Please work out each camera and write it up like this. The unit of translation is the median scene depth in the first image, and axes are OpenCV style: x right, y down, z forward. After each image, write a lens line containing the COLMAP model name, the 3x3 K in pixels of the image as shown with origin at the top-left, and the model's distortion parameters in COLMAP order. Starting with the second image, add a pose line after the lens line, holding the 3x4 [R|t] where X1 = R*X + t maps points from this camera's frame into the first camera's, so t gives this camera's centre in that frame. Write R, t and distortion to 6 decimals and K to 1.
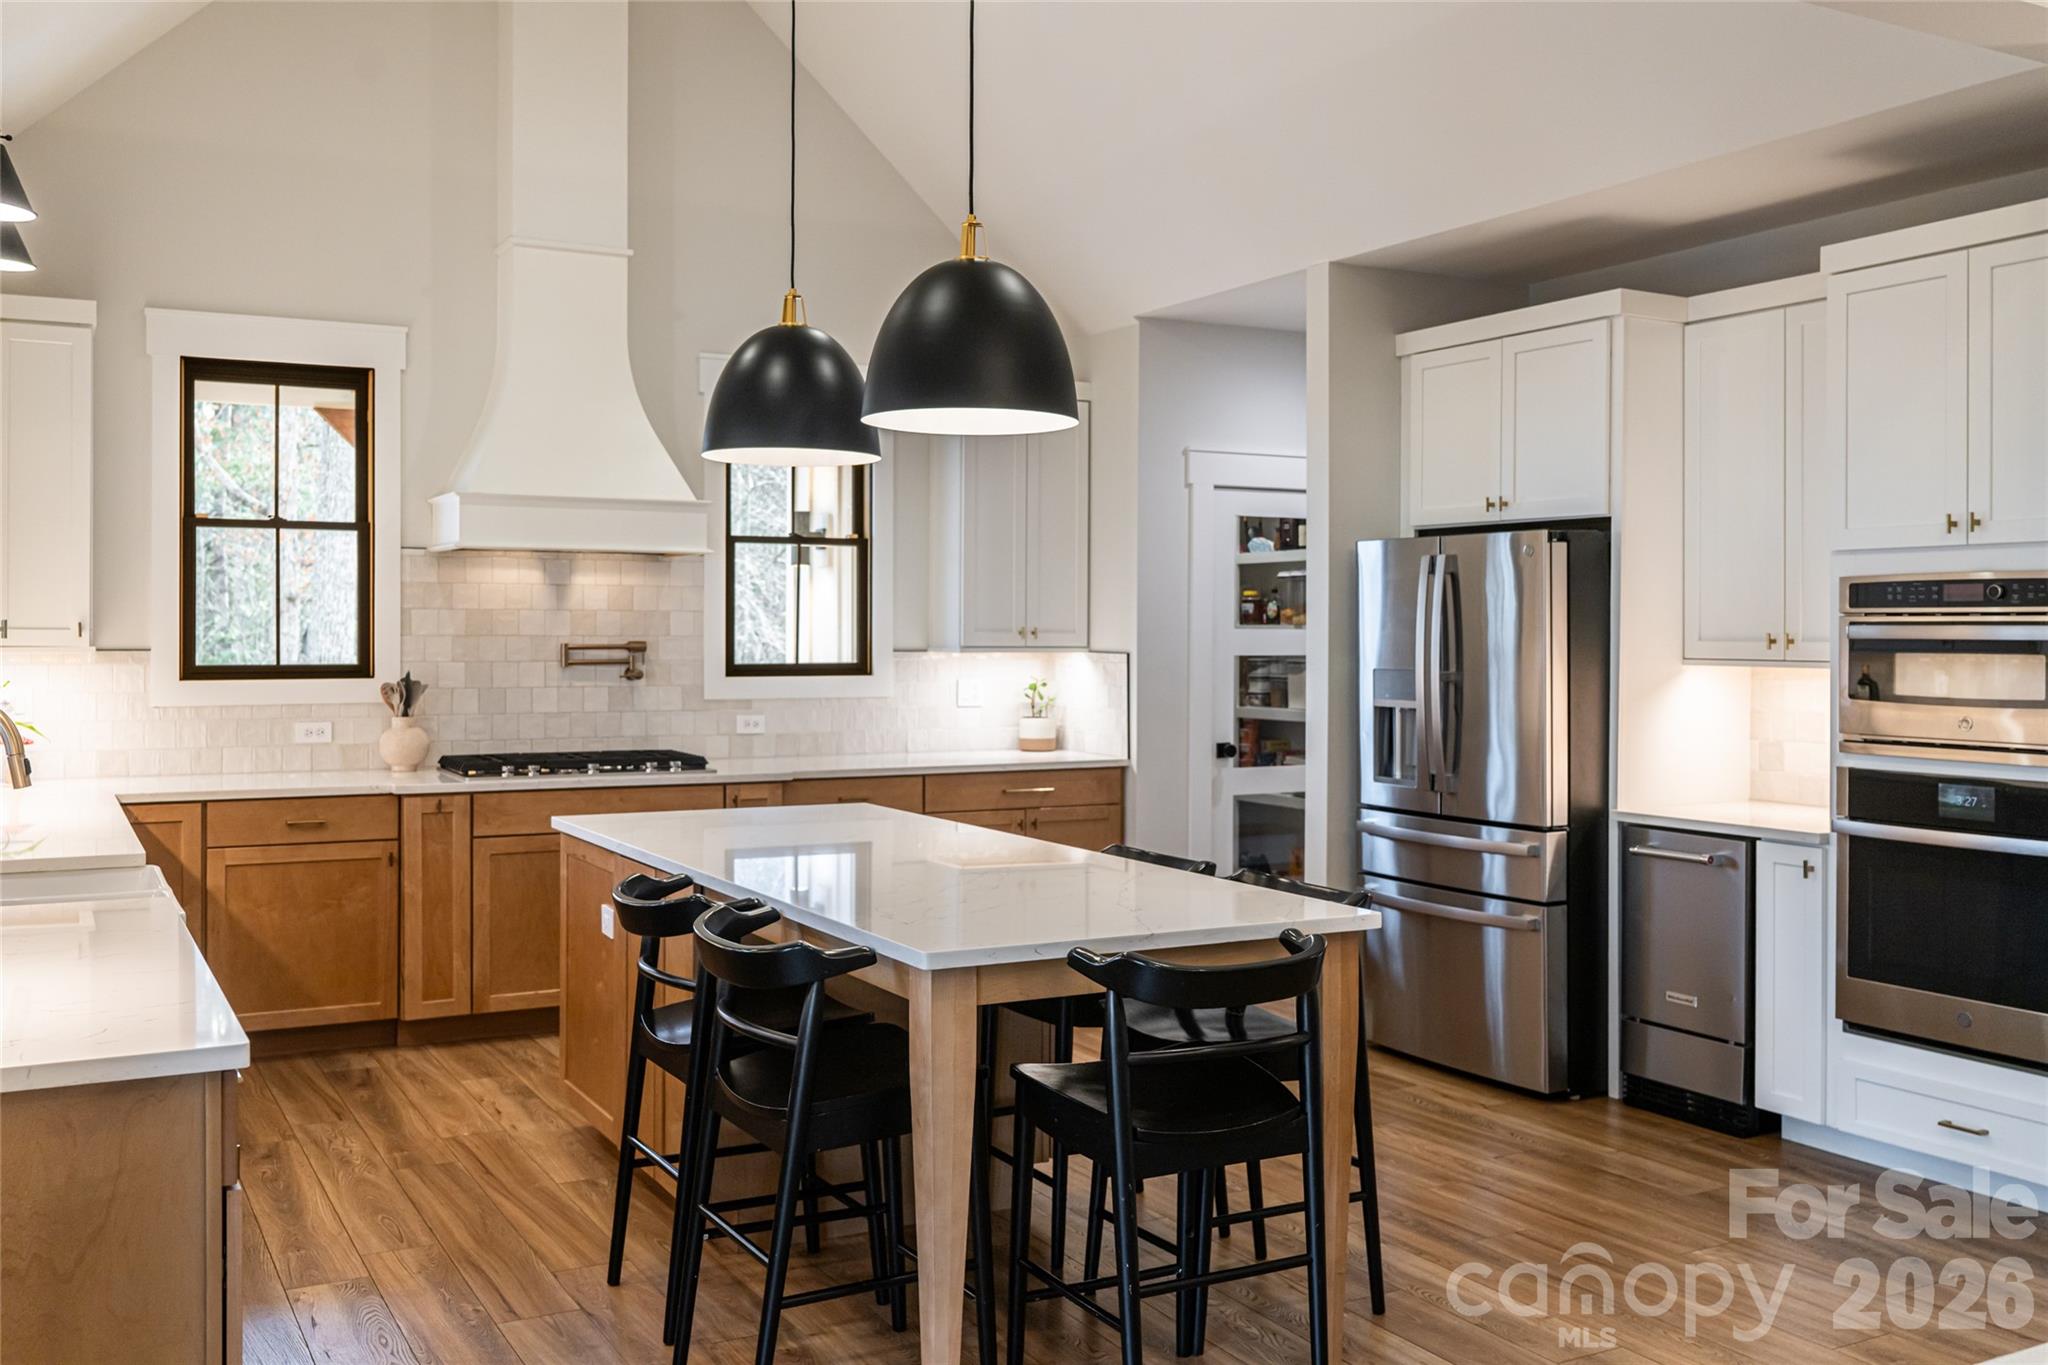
lens RADIAL K [[1852.0, 0, 1062.6], [0, 1852.0, 676.0], [0, 0, 1]] dist [-0.001151, 0.042799]
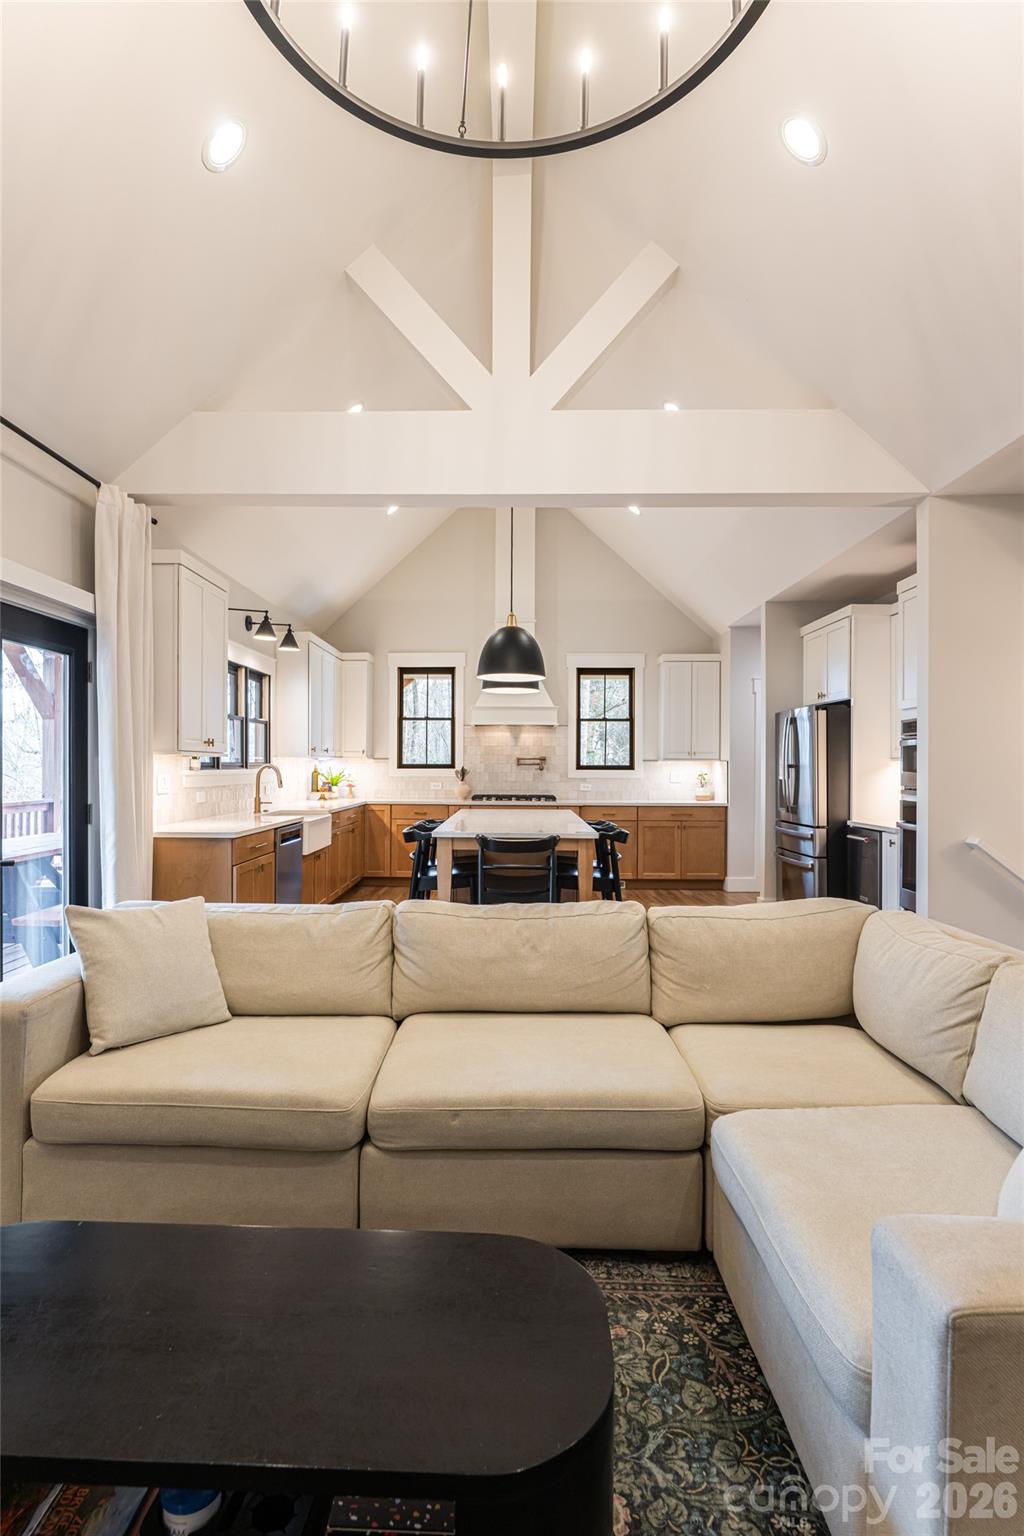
lens RADIAL K [[837.9, 0, 513.2], [0, 837.9, 768.7], [0, 0, 1]] dist [-0.003532, 0.000263]
pose [[0.864546, 0.000777, -0.502554, 0.405852], [-0.013124, 0.999693, -0.021032, 0.029303], [0.502383, 0.024779, 0.864290, -0.137633]]
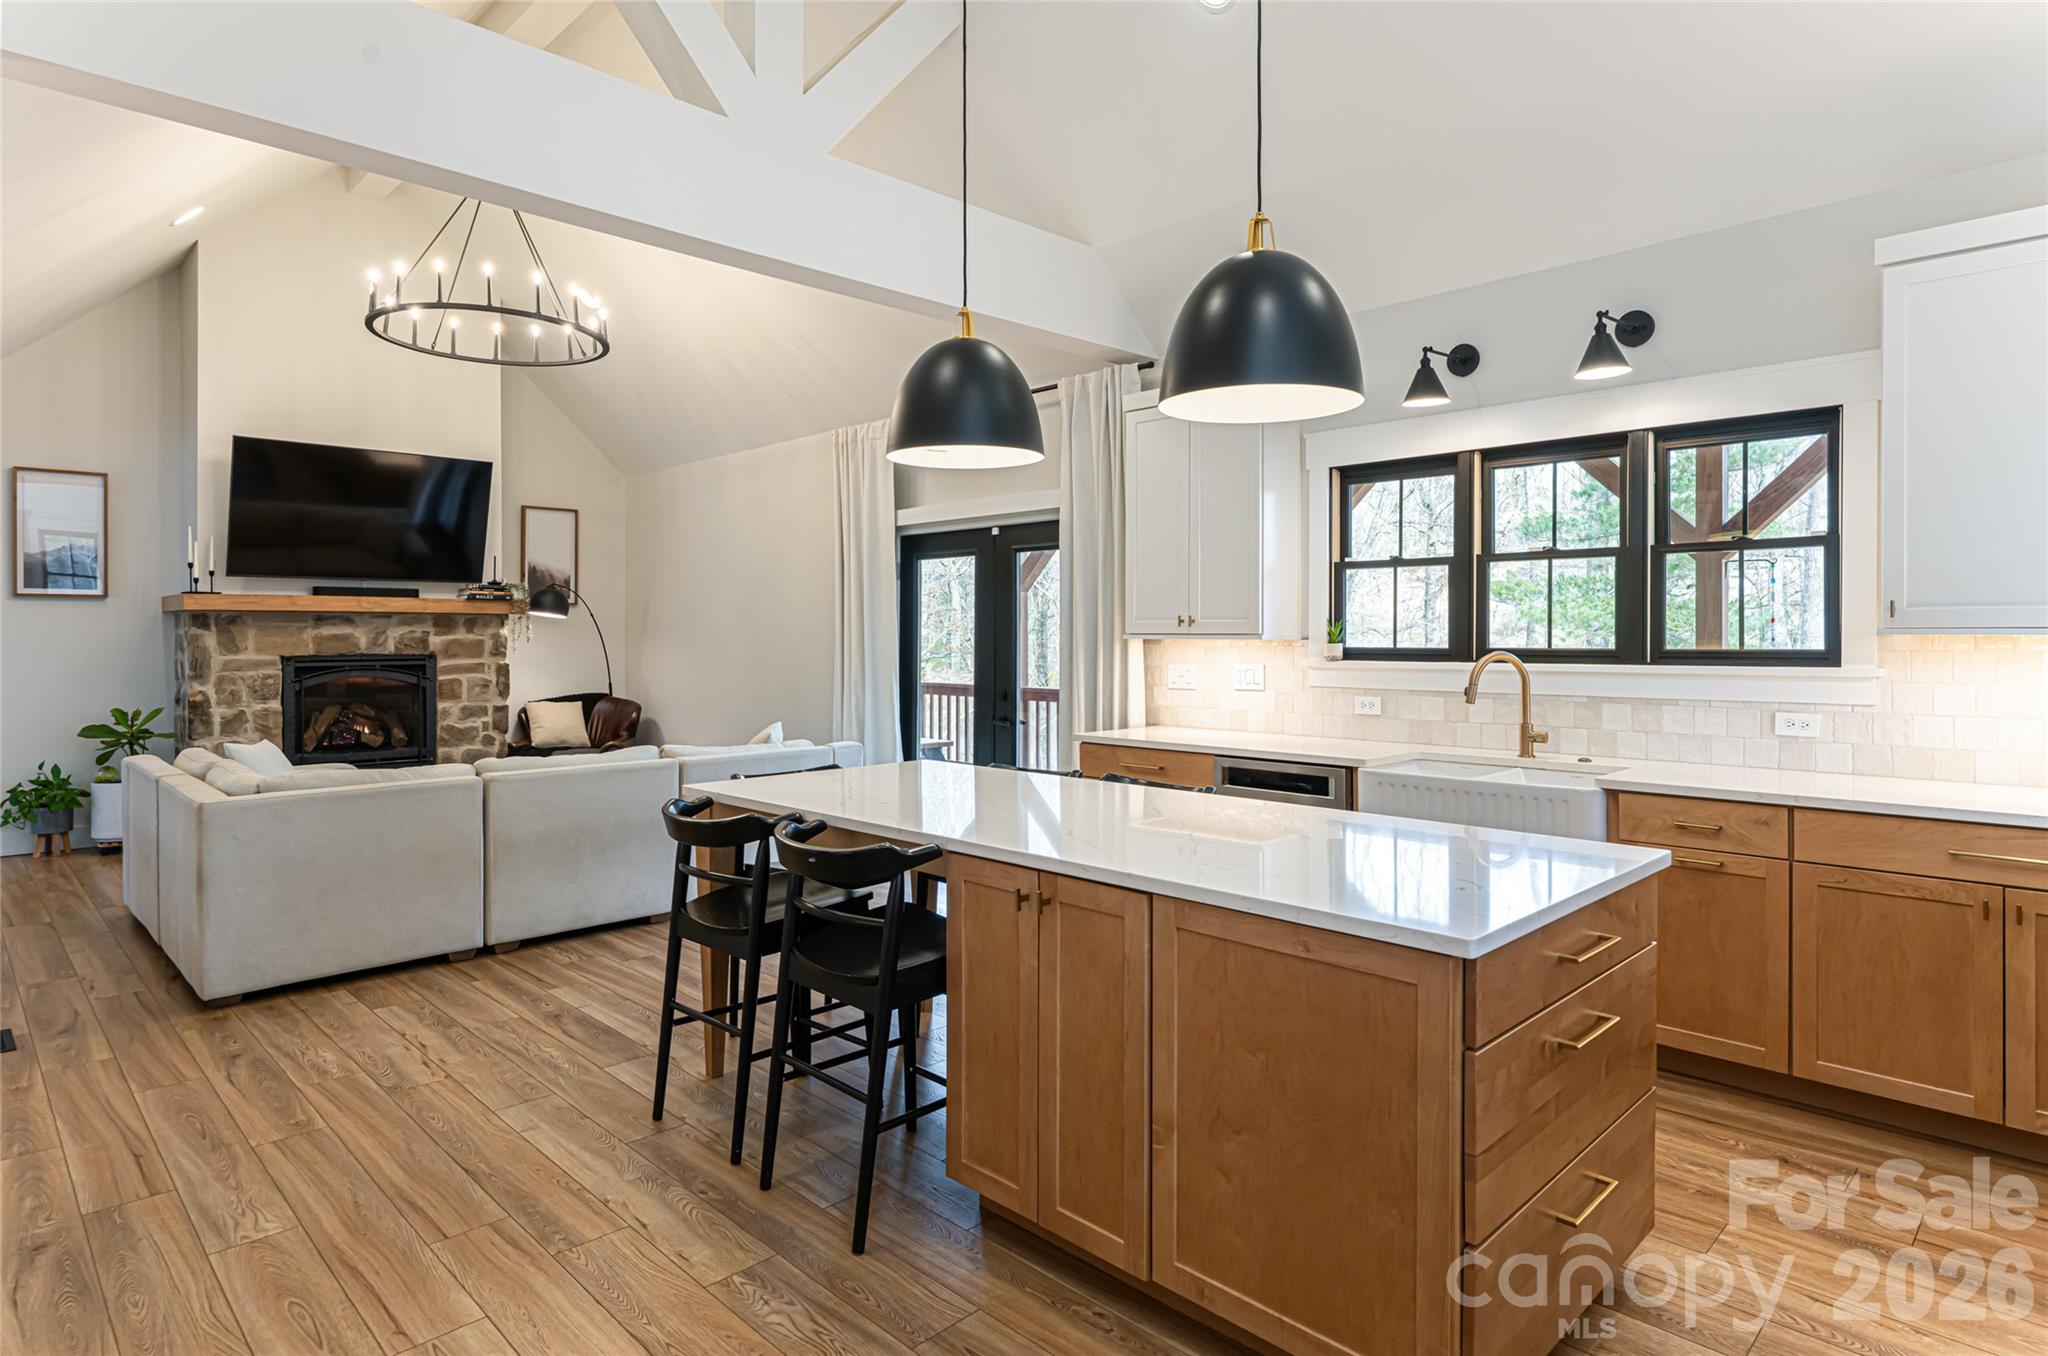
lens RADIAL K [[1116.3, 0, 1021.5], [0, 1116.3, 647.2], [0, 0, 1]] dist [0.002505, 0.000385]
pose [[-0.970065, -0.000551, -0.242846, 0.068548], [-0.009123, 0.999374, 0.034178, -0.014489], [0.242675, 0.035370, -0.969463, 1.092511]]
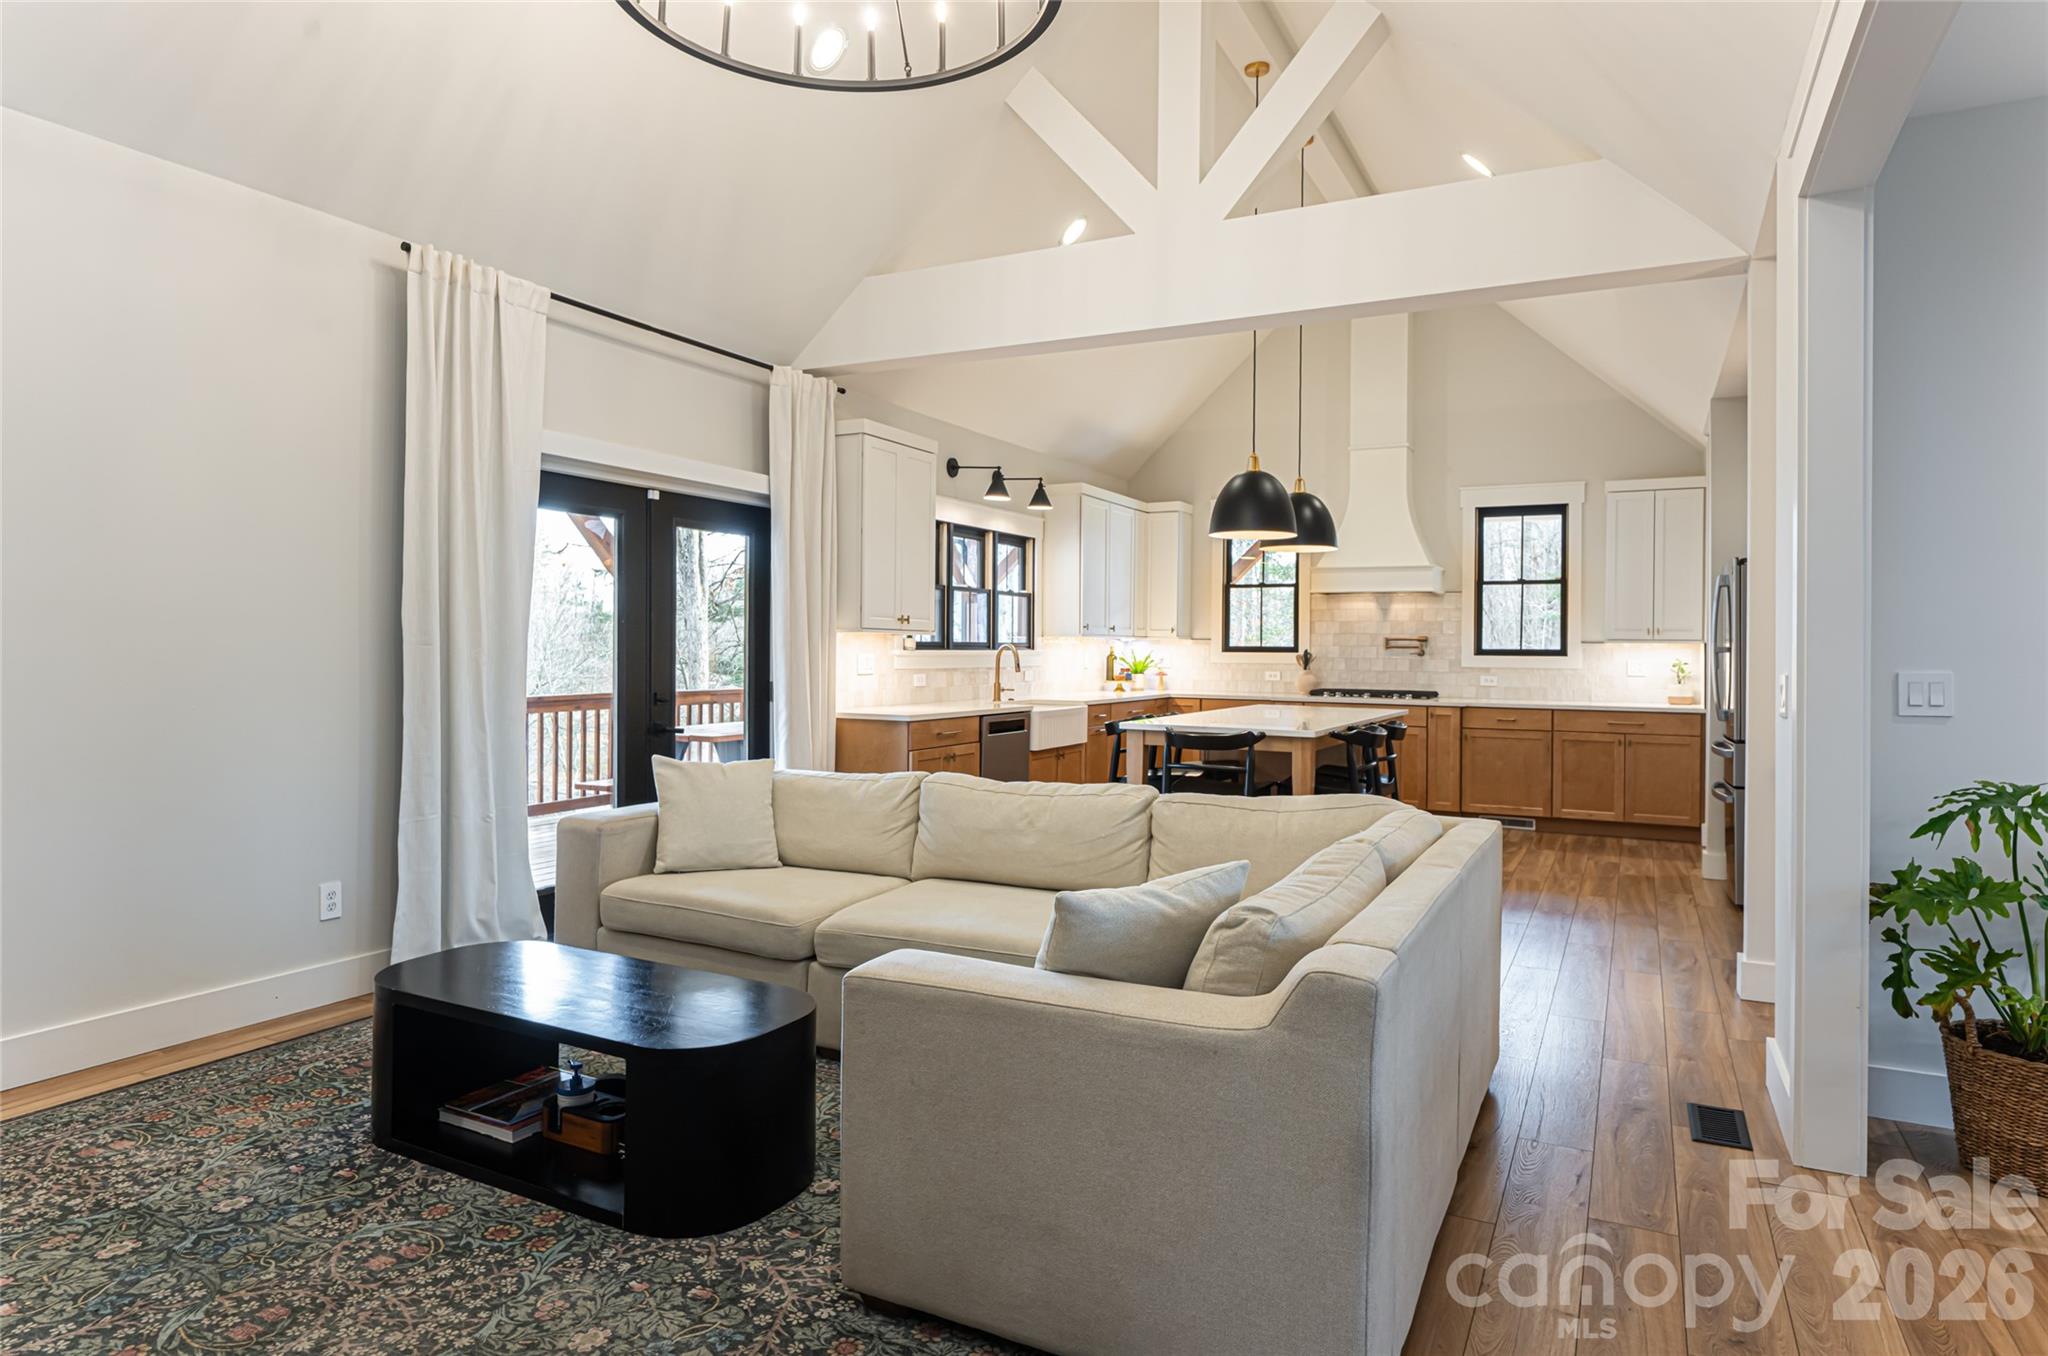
lens RADIAL K [[1267.0, 0, 983.8], [0, 1267.0, 653.4], [0, 0, 1]] dist [0.001795, -0.002411]
pose [[0.531070, 0.003630, -0.847320, 0.728716], [-0.028729, 0.999493, -0.013724, 0.034265], [0.846841, 0.031631, 0.530905, -0.128334]]
